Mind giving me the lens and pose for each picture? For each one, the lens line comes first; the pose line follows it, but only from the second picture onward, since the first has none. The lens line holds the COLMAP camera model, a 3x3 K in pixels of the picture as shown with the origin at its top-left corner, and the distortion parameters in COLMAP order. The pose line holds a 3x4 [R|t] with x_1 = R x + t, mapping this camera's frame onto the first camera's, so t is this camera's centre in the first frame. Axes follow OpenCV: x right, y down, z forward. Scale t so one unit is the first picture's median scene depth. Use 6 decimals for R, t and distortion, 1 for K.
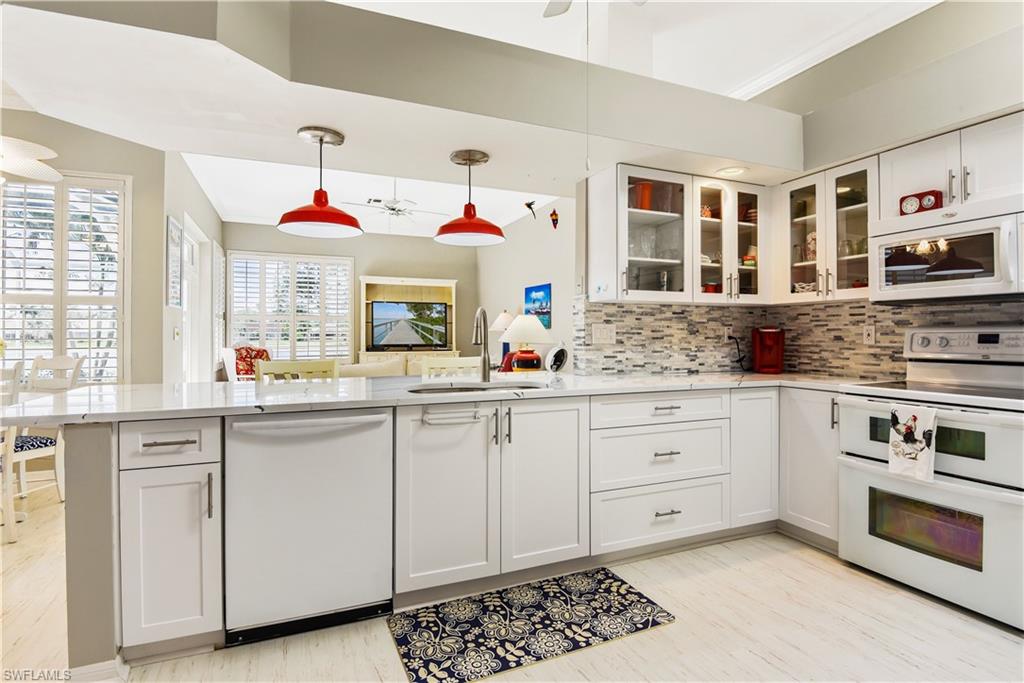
lens RADIAL K [[530.1, 0, 515.4], [0, 530.1, 336.9], [0, 0, 1]] dist [-0.001407, -0.000373]
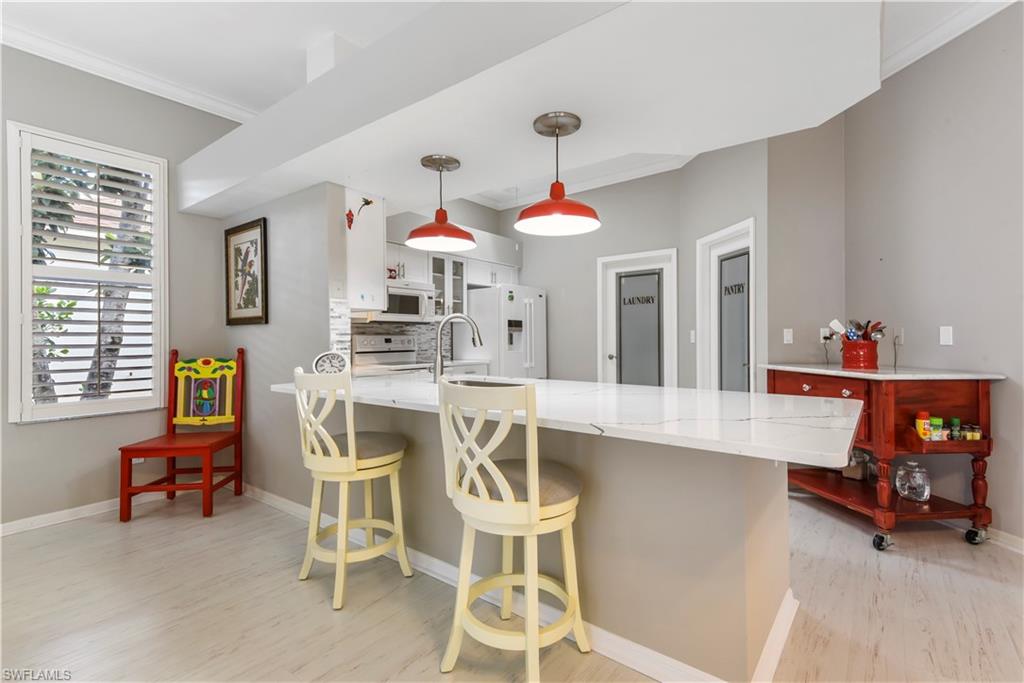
lens RADIAL K [[473.8, 0, 512.0], [0, 473.8, 341.5], [0, 0, 1]] dist [0.001089, -0.012322]
pose [[-0.474070, -0.003286, 0.880481, -1.002074], [0.010772, 0.999897, 0.009531, -0.005933], [-0.880421, 0.014003, -0.473986, 1.384203]]
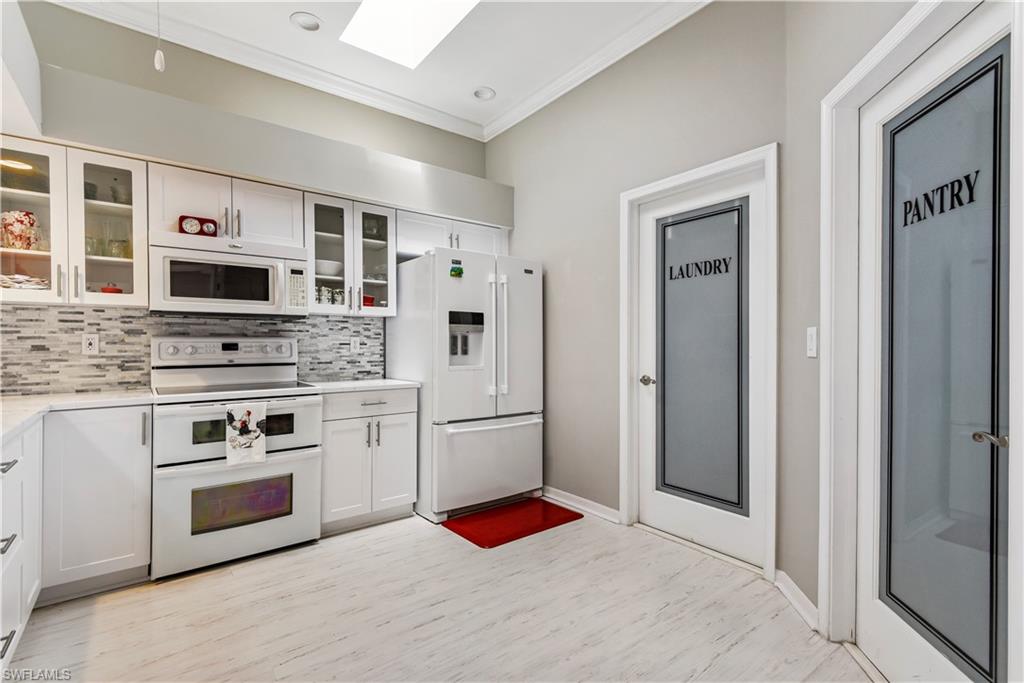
lens RADIAL K [[480.6, 0, 515.2], [0, 480.6, 347.3], [0, 0, 1]] dist [0.031027, -0.000271]
pose [[-0.233814, -0.005408, 0.972266, -0.385000], [0.006460, 0.999954, 0.007115, 0.000629], [-0.972260, 0.007945, -0.233768, 0.566079]]
